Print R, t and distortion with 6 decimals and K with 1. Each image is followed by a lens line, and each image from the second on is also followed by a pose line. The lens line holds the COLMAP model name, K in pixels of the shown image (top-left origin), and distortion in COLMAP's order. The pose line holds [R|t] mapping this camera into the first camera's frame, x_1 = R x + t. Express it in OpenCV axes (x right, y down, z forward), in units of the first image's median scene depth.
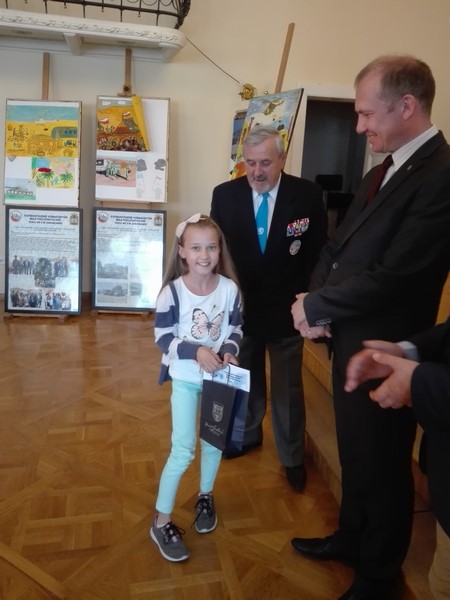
lens RADIAL K [[451.7, 0, 227.6], [0, 451.7, 341.8], [0, 0, 1]] dist [0.004642, -0.059922]
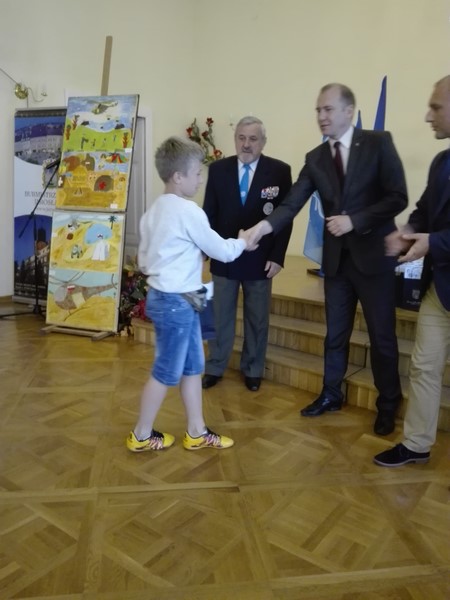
lens RADIAL K [[480.2, 0, 224.9], [0, 480.2, 319.2], [0, 0, 1]] dist [0.006045, -0.037669]
pose [[0.759032, -0.160127, 0.631055, -0.496217], [0.221913, 0.974870, -0.019548, 0.072109], [-0.612067, 0.154877, 0.775492, -0.013130]]
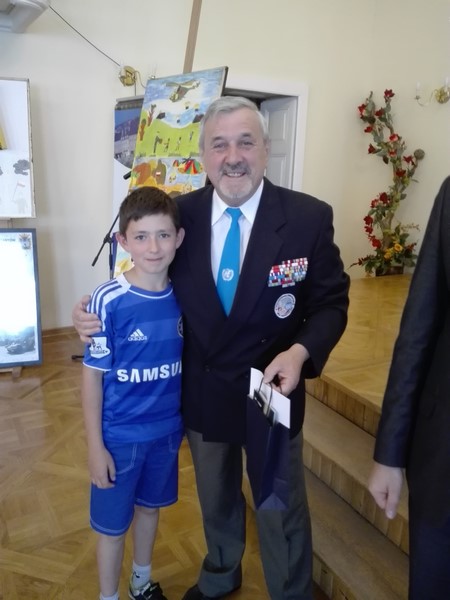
lens RADIAL K [[480.2, 0, 224.9], [0, 480.2, 319.2], [0, 0, 1]] dist [0.006045, -0.037669]
pose [[0.957651, -0.095686, 0.271566, -0.087752], [0.111982, 0.992685, -0.045121, -0.096616], [-0.265262, 0.073620, 0.961362, 0.232802]]
